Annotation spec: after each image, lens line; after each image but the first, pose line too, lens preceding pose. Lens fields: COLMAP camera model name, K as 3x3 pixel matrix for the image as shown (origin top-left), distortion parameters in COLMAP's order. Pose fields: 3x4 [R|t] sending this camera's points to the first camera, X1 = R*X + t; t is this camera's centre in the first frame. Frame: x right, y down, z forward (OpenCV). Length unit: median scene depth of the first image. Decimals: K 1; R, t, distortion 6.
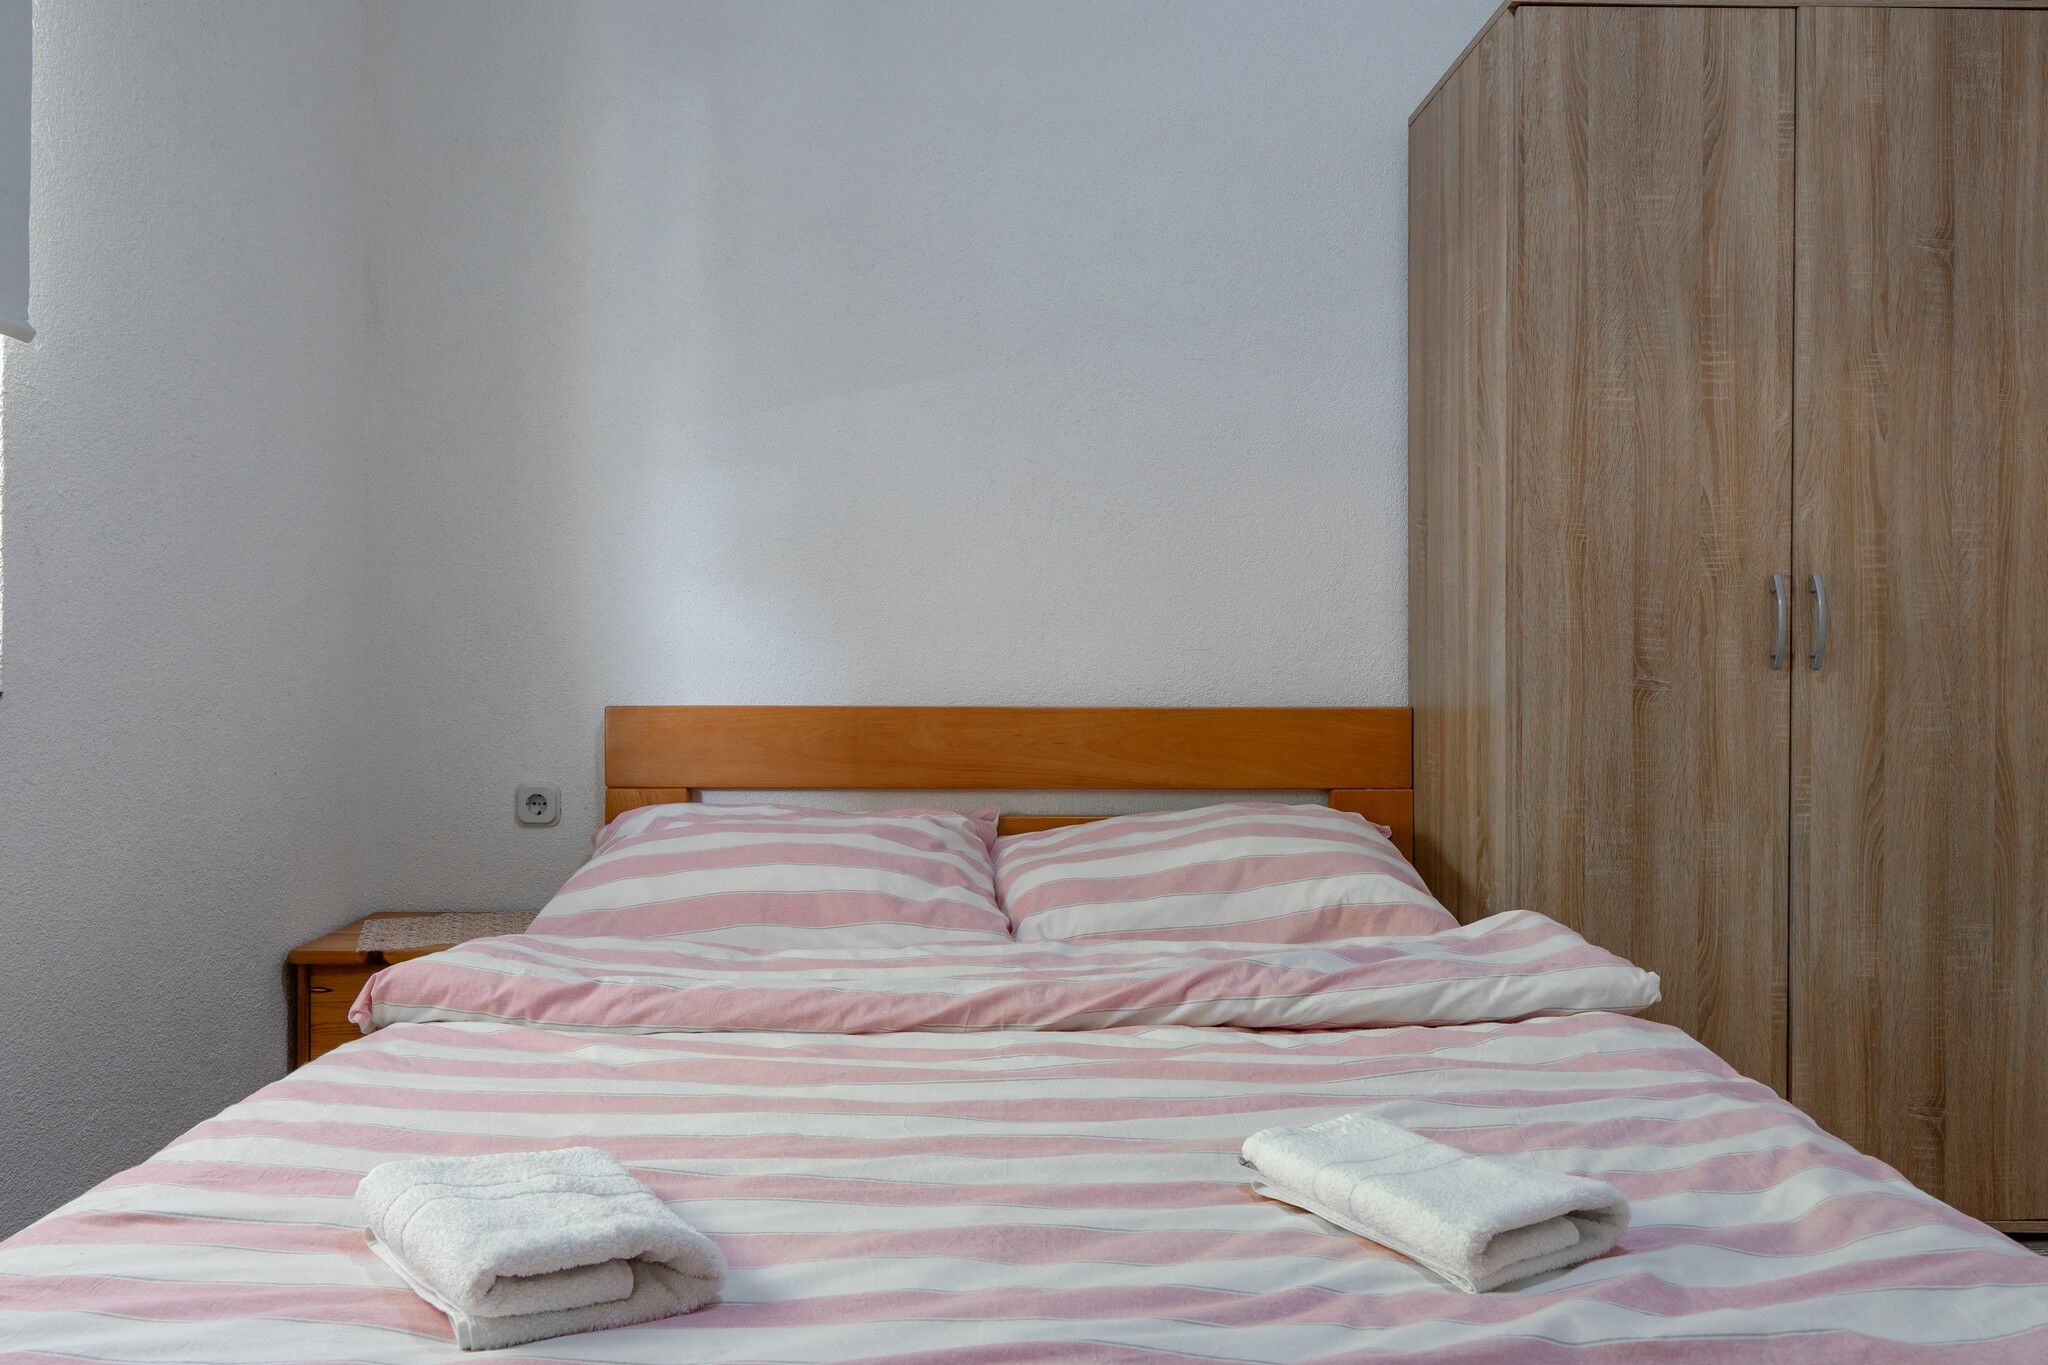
lens RADIAL K [[1454.2, 0, 1005.4], [0, 1454.2, 678.7], [0, 0, 1]] dist [-0.000718, -0.002169]
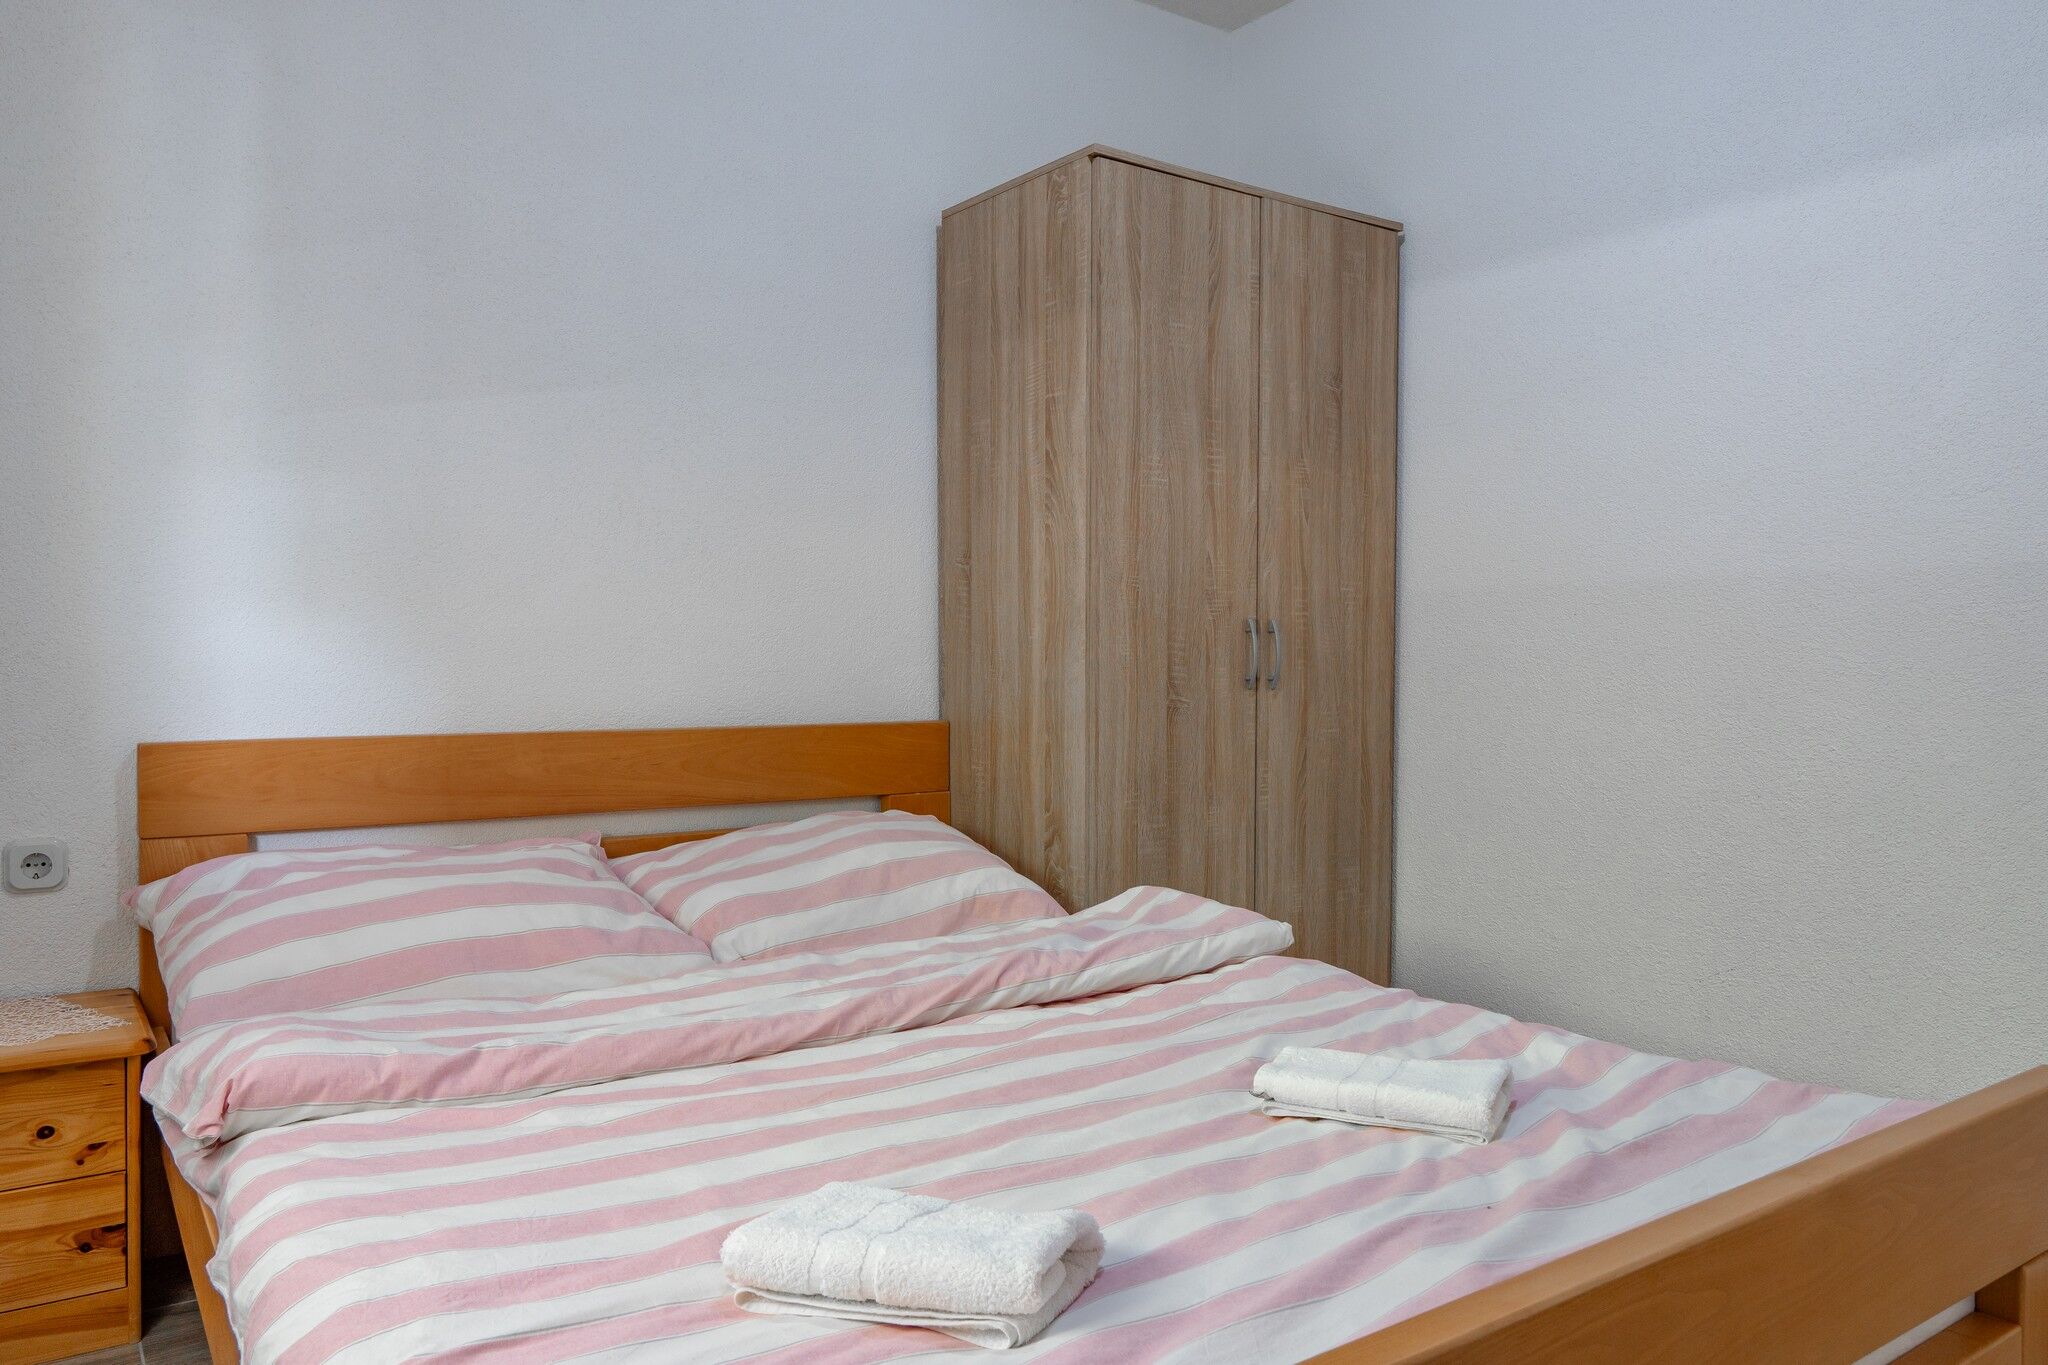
lens RADIAL K [[1445.3, 0, 1007.3], [0, 1445.3, 674.9], [0, 0, 1]] dist [-0.000584, -0.004177]
pose [[0.827442, -0.007642, 0.561499, -0.401878], [0.004157, 0.999963, 0.007484, -0.030925], [-0.561536, -0.003859, 0.827444, 0.023883]]
